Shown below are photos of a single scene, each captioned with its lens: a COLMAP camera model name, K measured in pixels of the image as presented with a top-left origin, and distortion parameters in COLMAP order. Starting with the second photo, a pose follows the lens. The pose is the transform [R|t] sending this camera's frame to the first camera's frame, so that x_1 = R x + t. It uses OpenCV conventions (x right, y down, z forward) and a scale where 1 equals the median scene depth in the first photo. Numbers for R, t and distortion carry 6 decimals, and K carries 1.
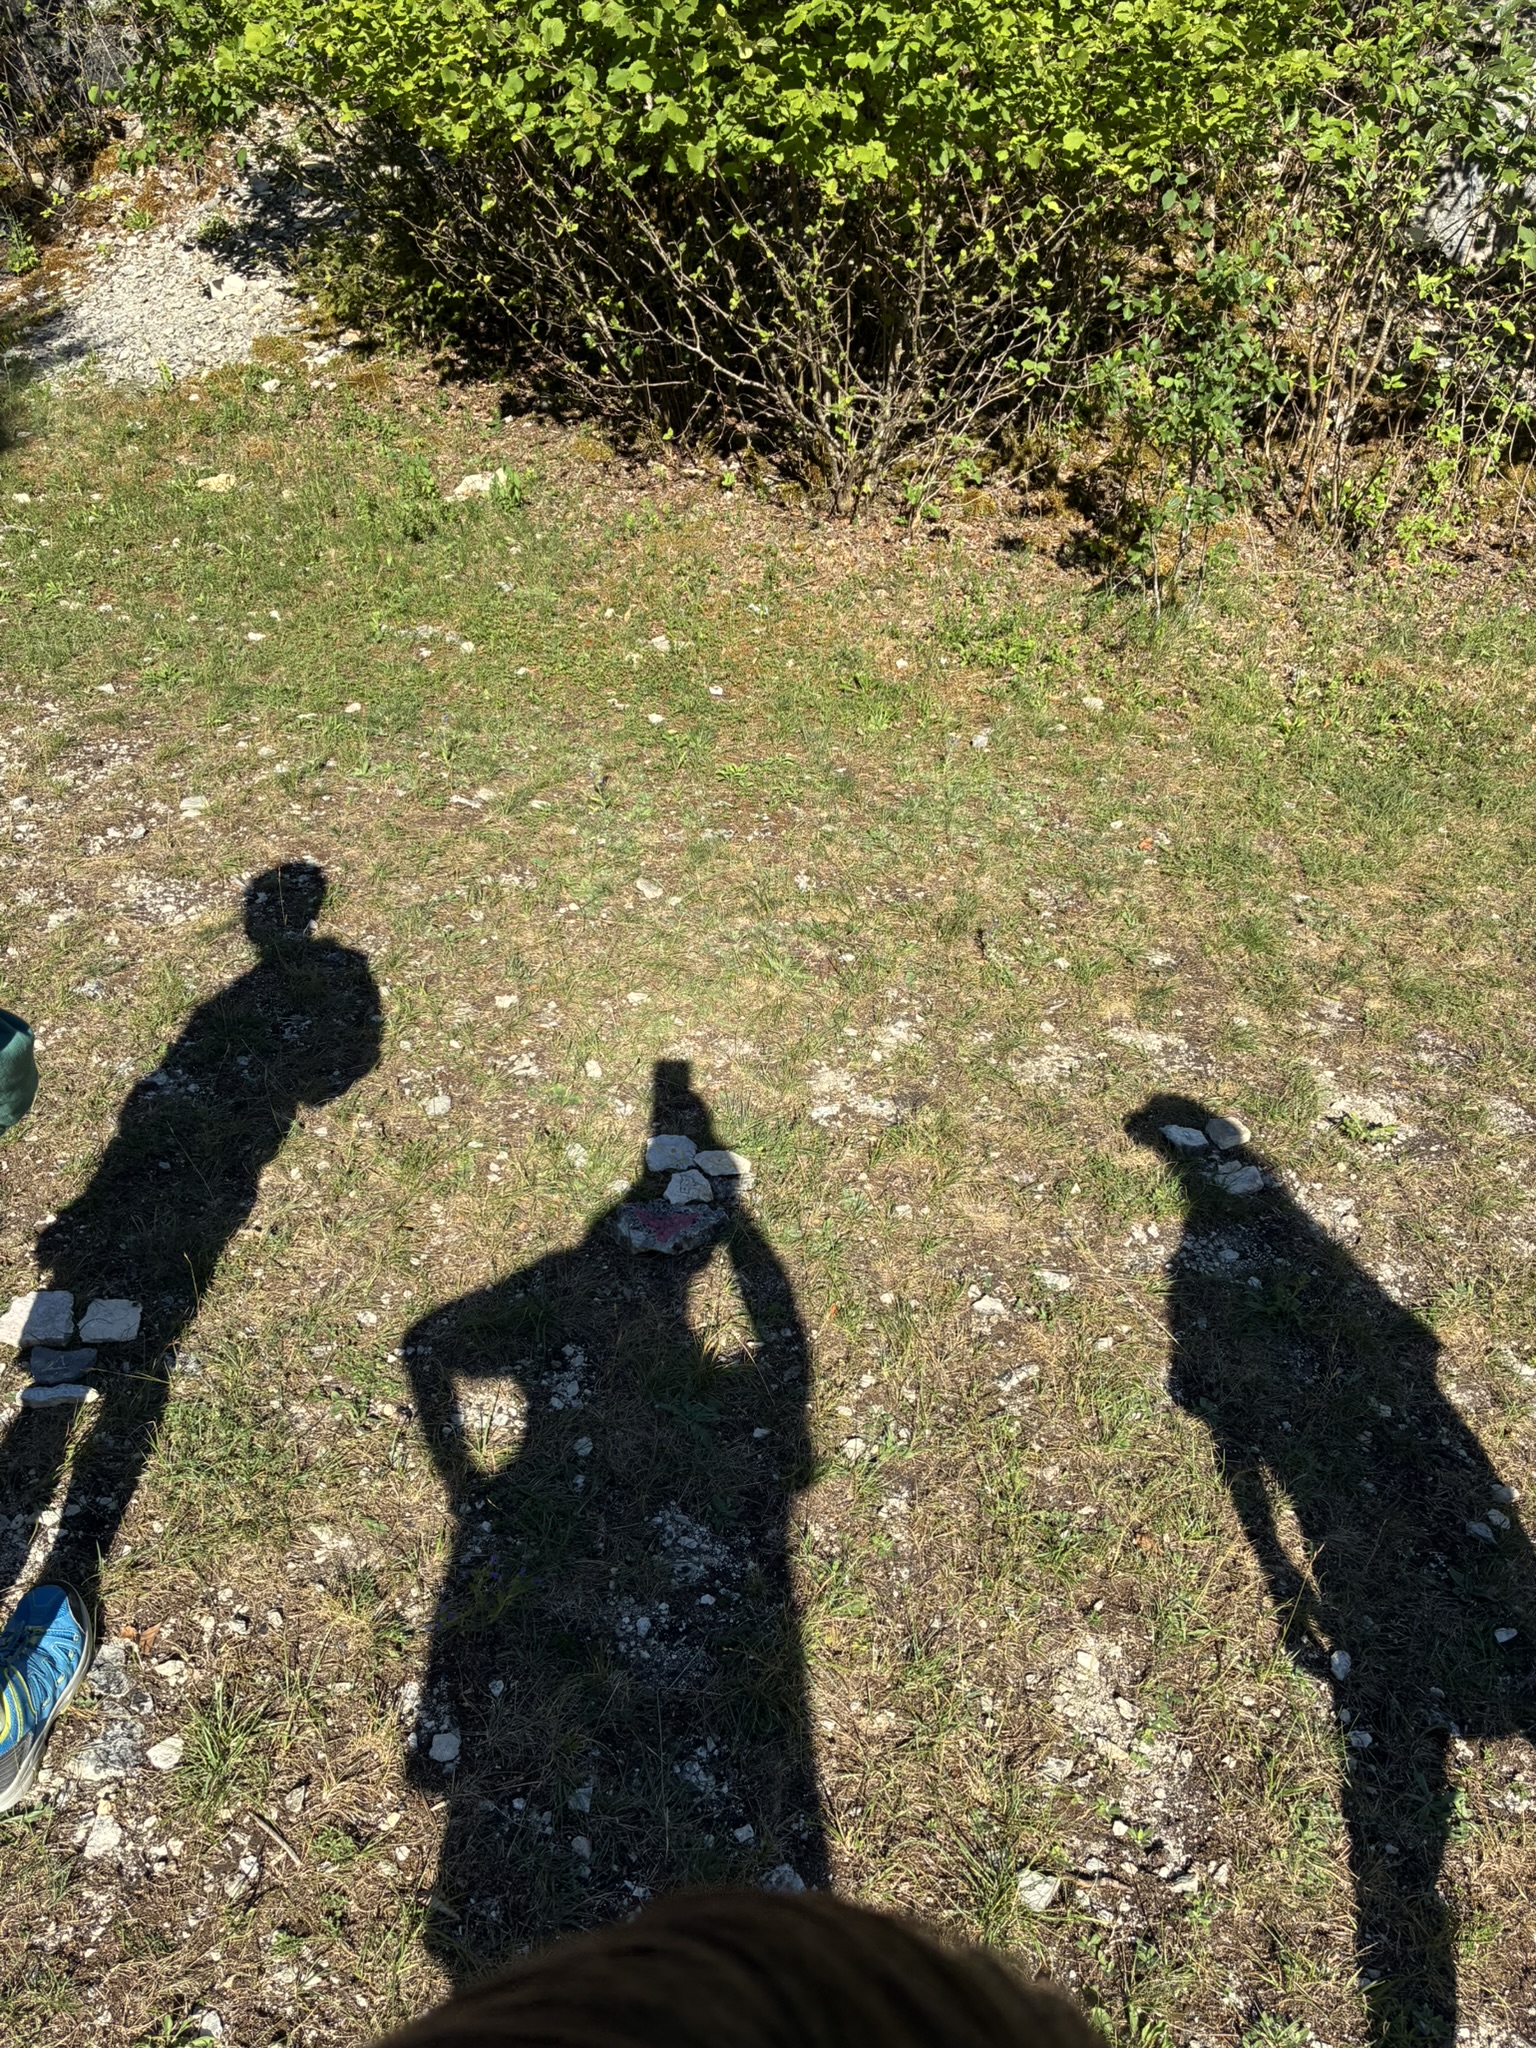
lens RADIAL K [[1543.3, 0, 768.1], [0, 1543.3, 1023.1], [0, 0, 1]] dist [0.046763, -0.031894]
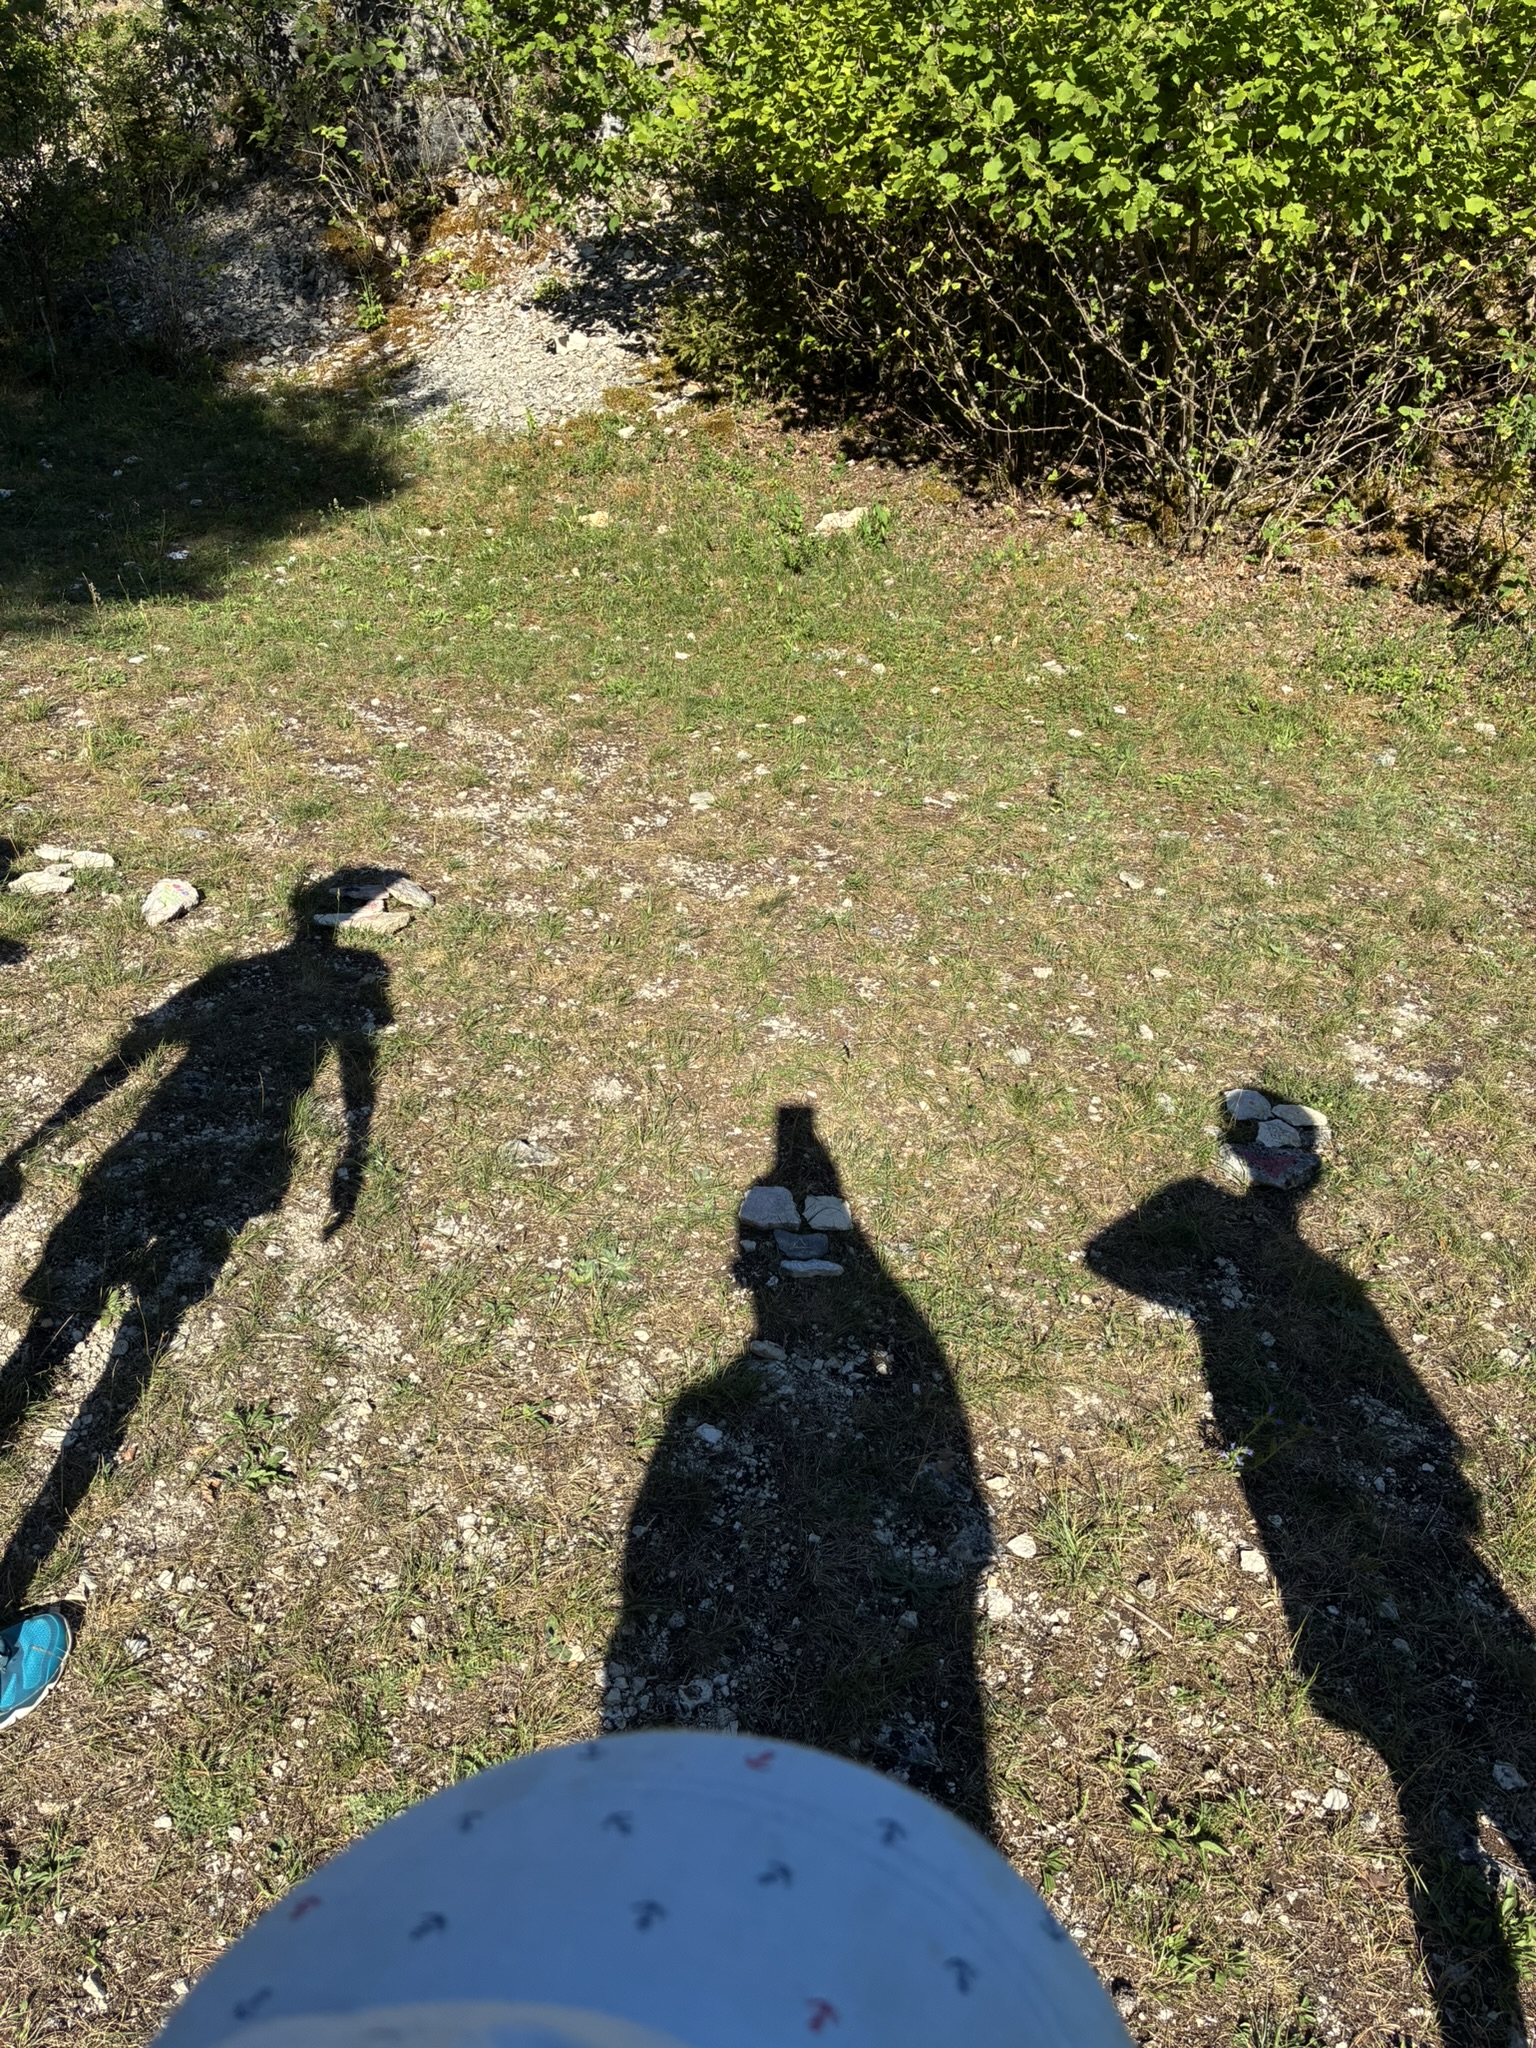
lens RADIAL K [[1543.3, 0, 768.1], [0, 1543.3, 1023.1], [0, 0, 1]] dist [0.046763, -0.031894]
pose [[0.996733, 0.034919, -0.072824, -0.155407], [-0.037157, 0.998871, -0.029597, 0.033948], [0.071708, 0.032206, 0.996906, -0.063383]]
